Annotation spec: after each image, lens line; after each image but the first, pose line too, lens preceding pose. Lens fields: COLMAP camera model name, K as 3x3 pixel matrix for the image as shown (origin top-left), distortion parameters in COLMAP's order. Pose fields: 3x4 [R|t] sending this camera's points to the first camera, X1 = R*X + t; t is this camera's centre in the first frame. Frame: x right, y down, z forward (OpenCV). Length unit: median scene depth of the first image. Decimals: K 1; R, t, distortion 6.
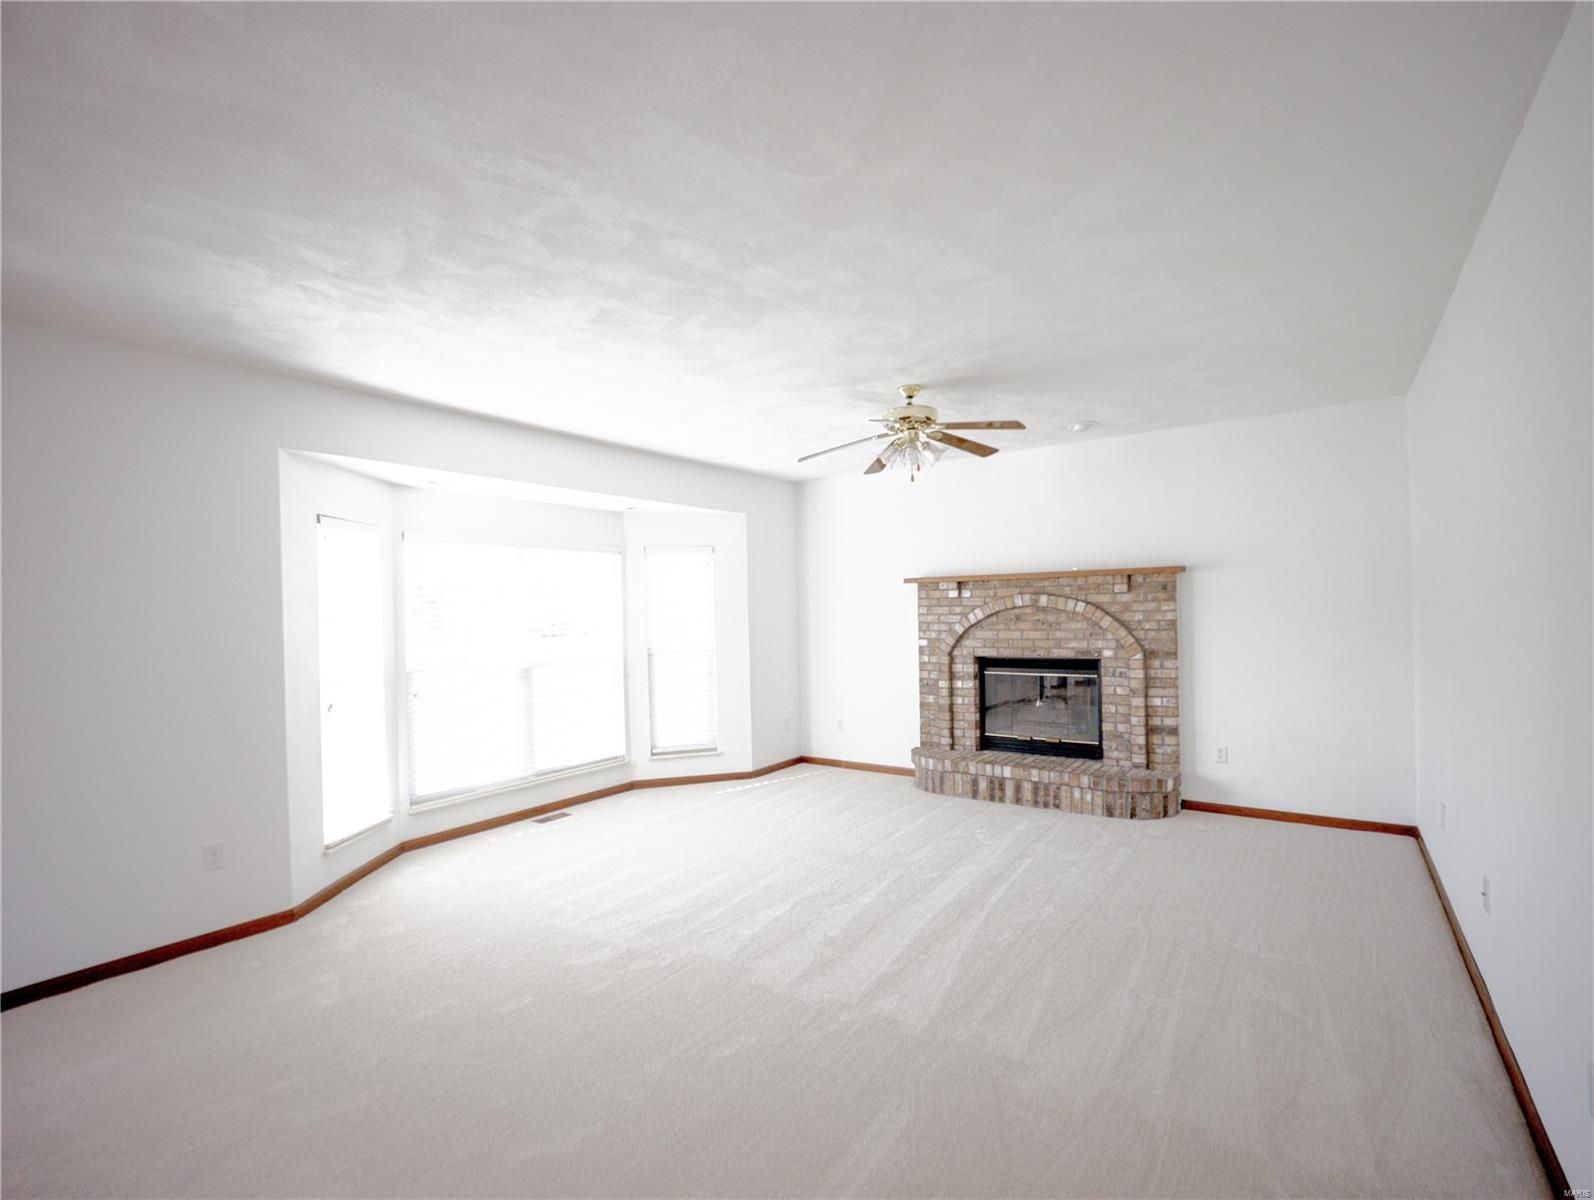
lens RADIAL K [[969.7, 0, 793.4], [0, 969.7, 602.8], [0, 0, 1]] dist [-0.032725, 0.002367]
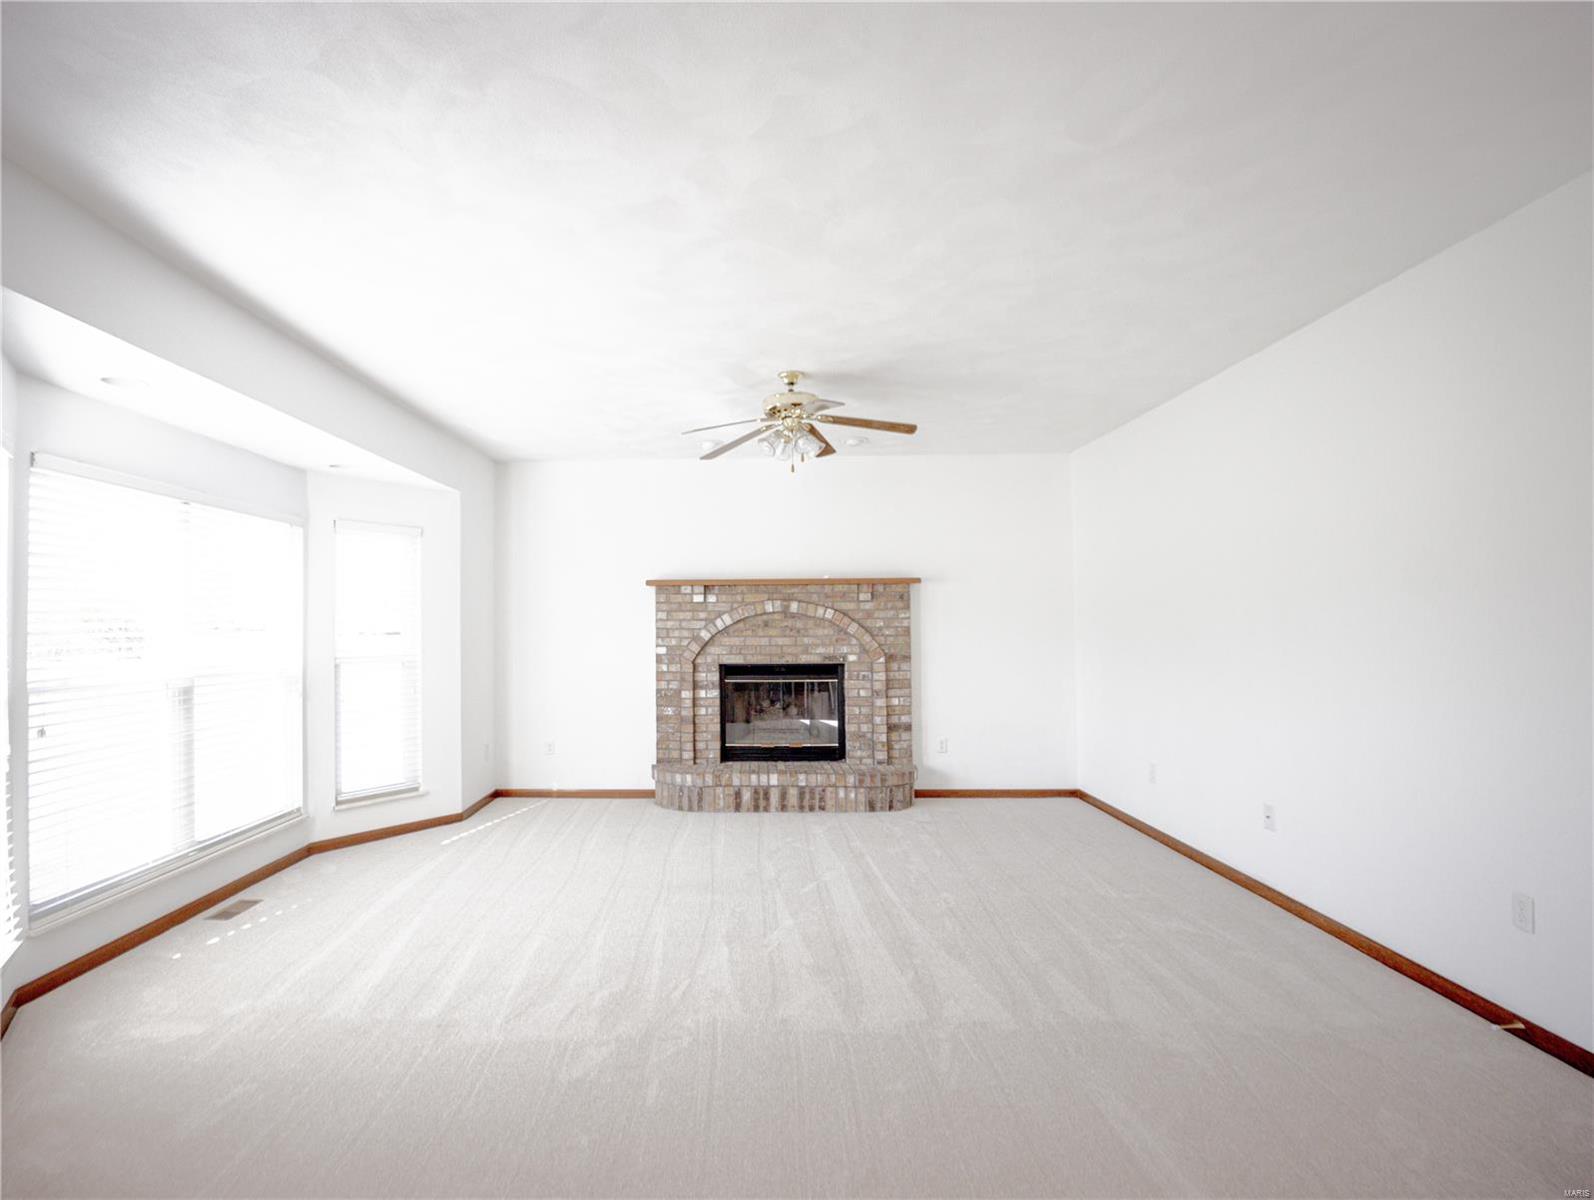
lens RADIAL K [[969.7, 0, 794.8], [0, 969.7, 598.2], [0, 0, 1]] dist [-0.032725, 0.002367]
pose [[0.739960, 0.037108, 0.671626, -0.424005], [-0.009318, 0.998947, -0.044926, 0.034204], [-0.672586, 0.026985, 0.739527, 0.248729]]
